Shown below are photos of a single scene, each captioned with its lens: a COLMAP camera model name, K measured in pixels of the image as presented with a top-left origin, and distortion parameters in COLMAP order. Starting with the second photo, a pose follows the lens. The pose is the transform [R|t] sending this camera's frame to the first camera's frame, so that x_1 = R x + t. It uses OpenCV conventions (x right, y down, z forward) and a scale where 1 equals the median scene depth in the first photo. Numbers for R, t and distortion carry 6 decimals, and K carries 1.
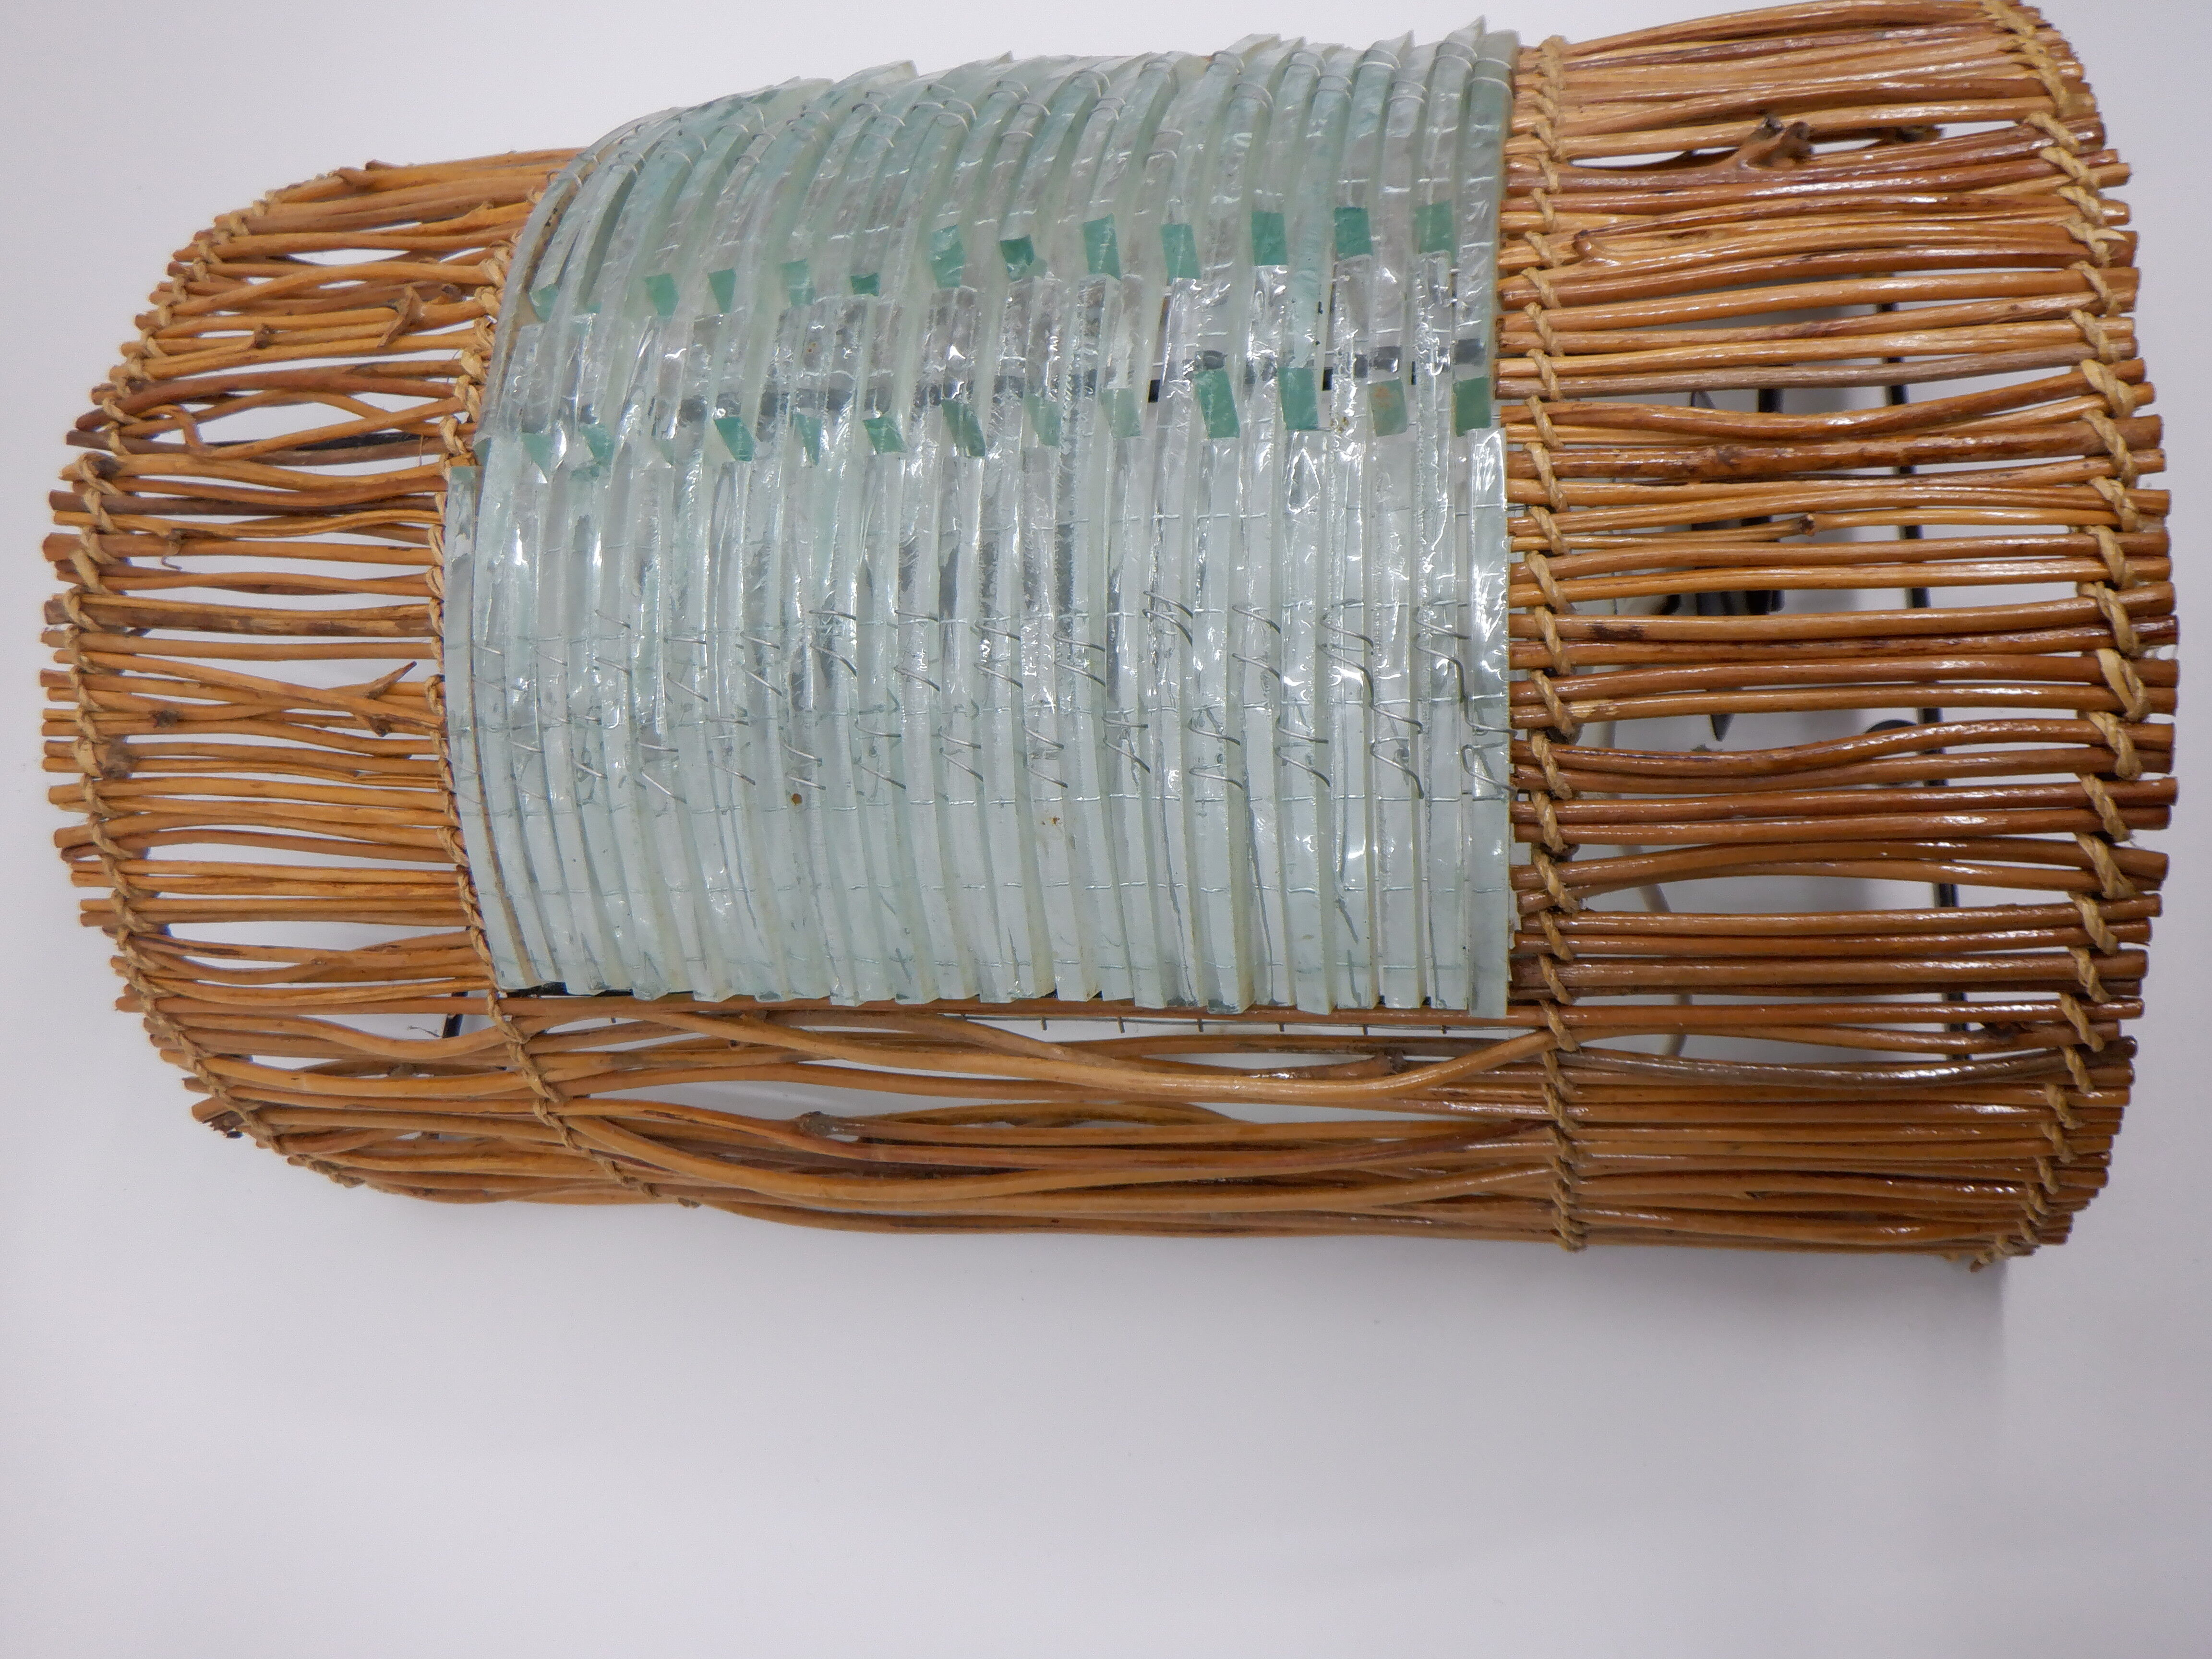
lens RADIAL K [[1763.1, 0, 1106.0], [0, 1763.1, 829.5], [0, 0, 1]] dist [-0.009256, -0.007941]
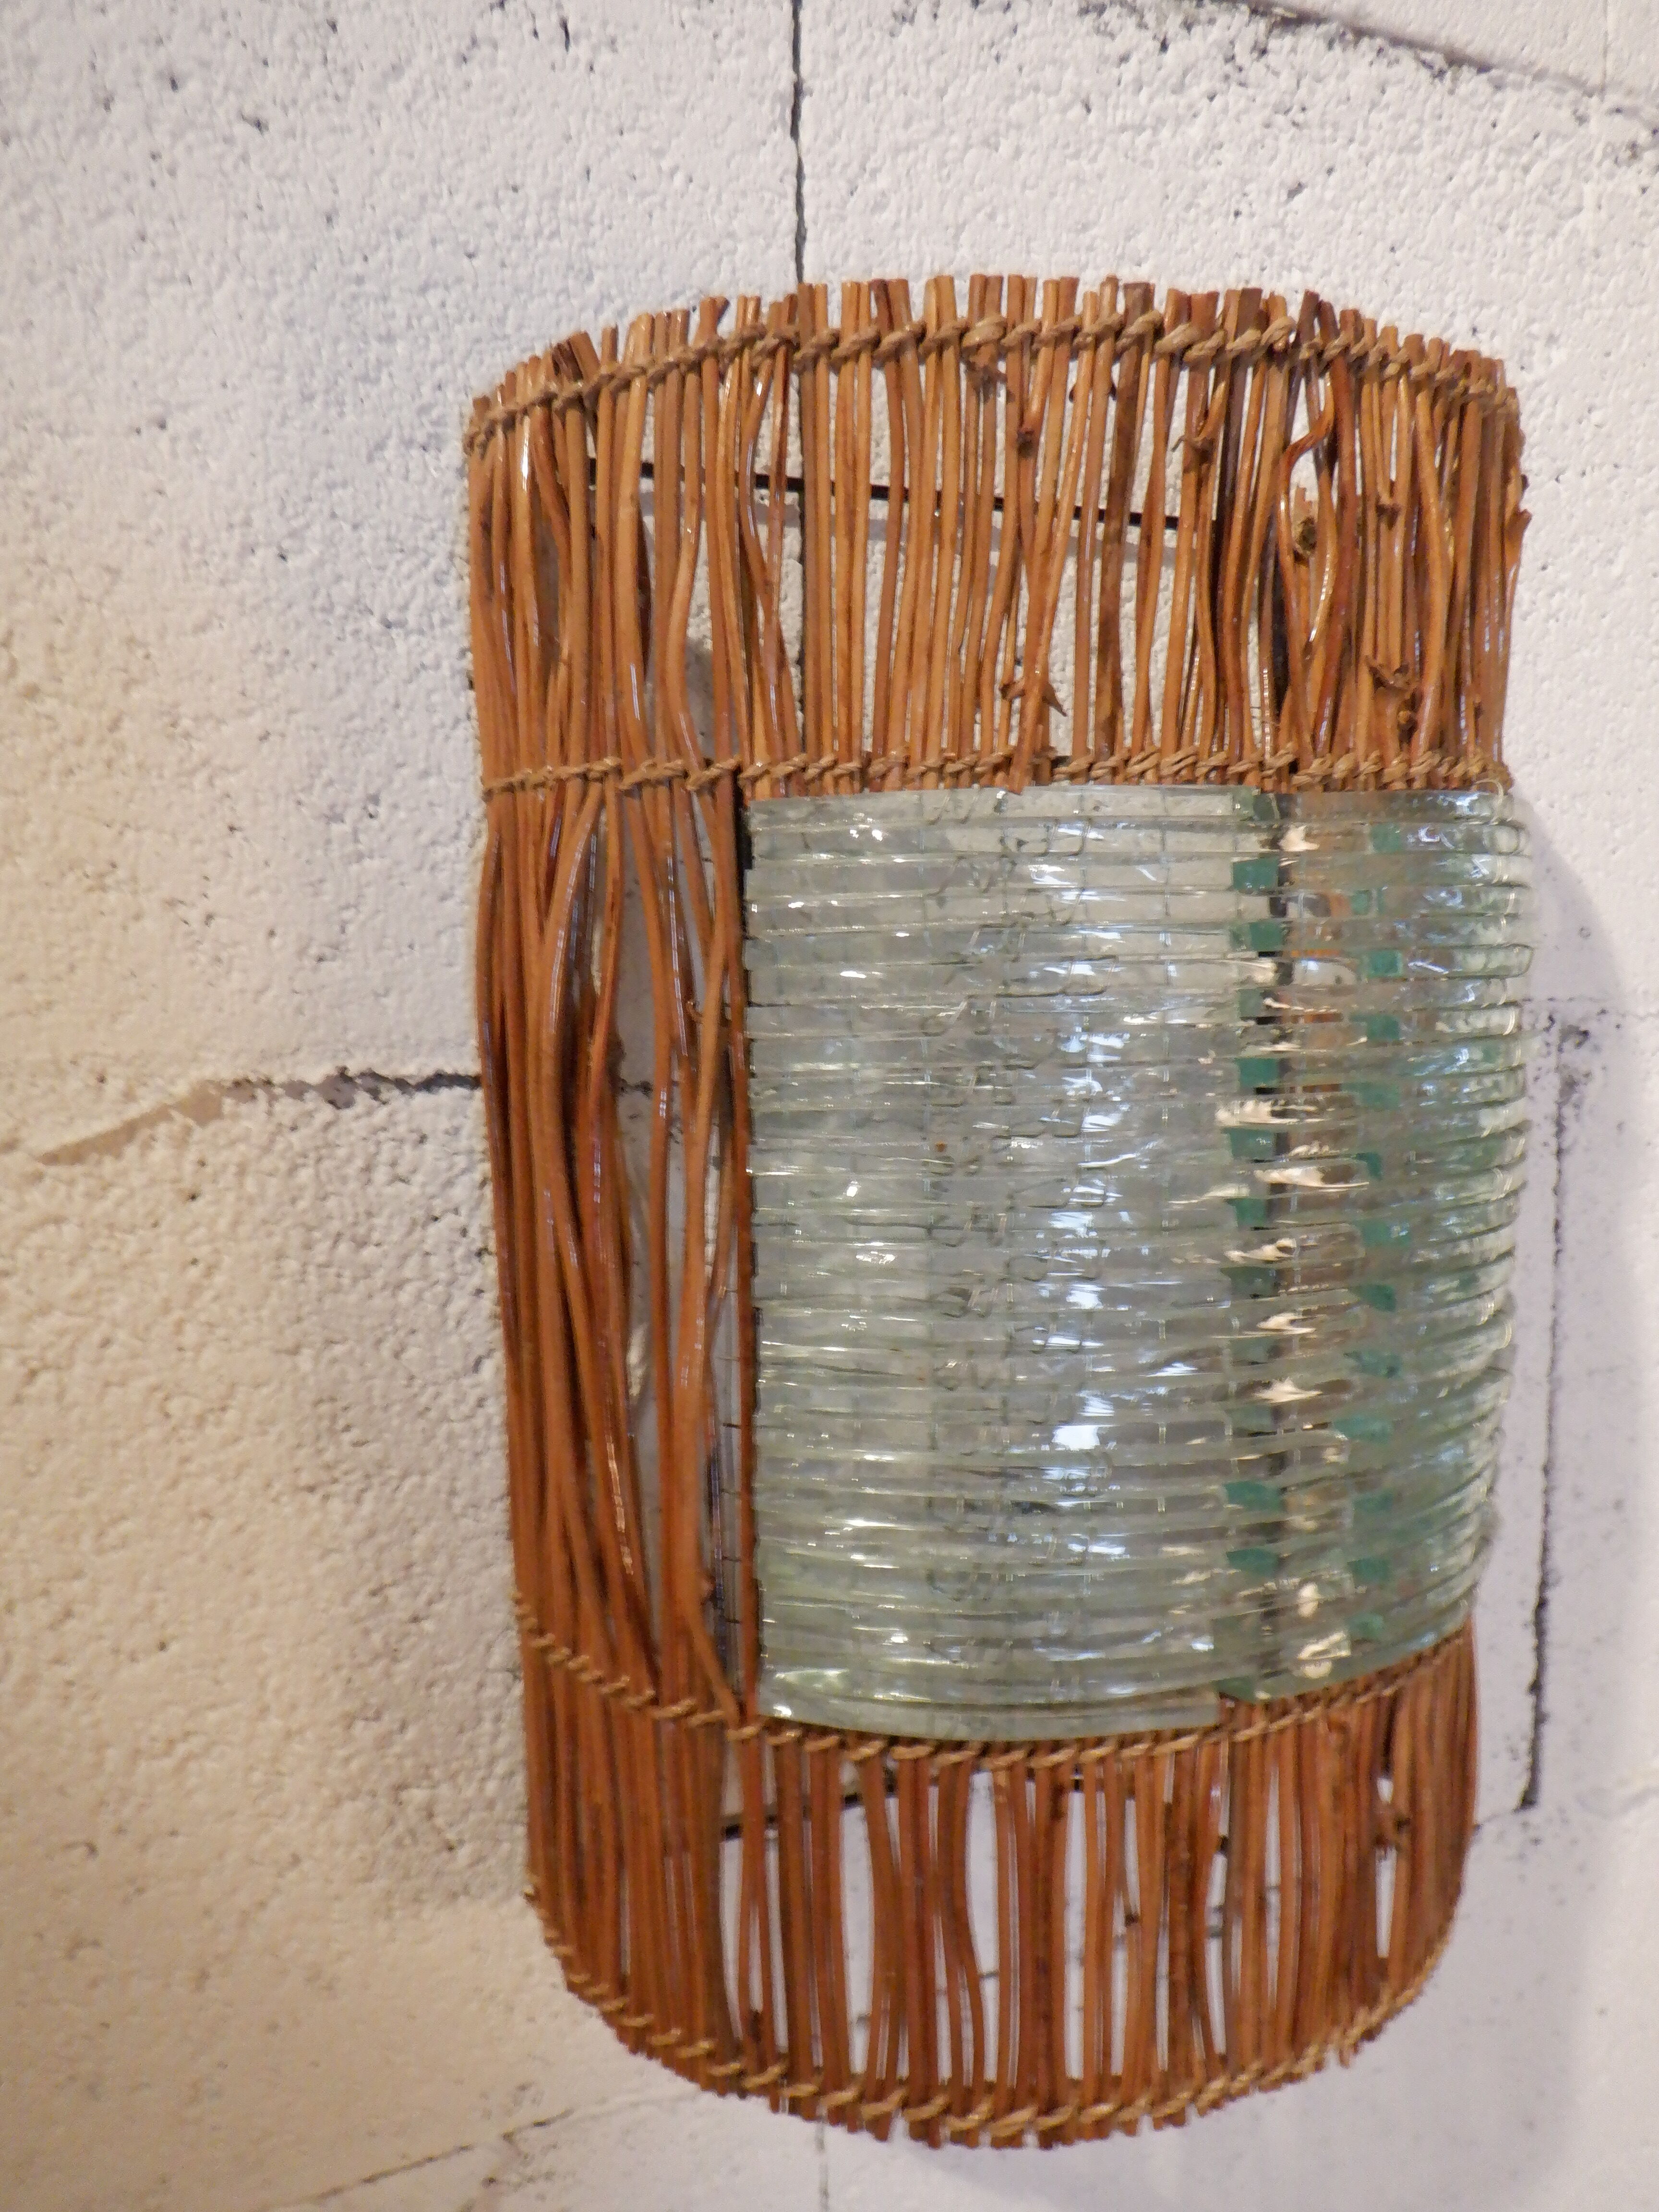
lens RADIAL K [[1763.1, 0, 829.5], [0, 1763.1, 1106.0], [0, 0, 1]] dist [-0.009256, -0.007941]
pose [[-0.017076, 0.932646, 0.360390, -0.532462], [-0.995704, 0.016947, -0.091033, 0.136119], [-0.091009, -0.360396, 0.928349, -0.023560]]
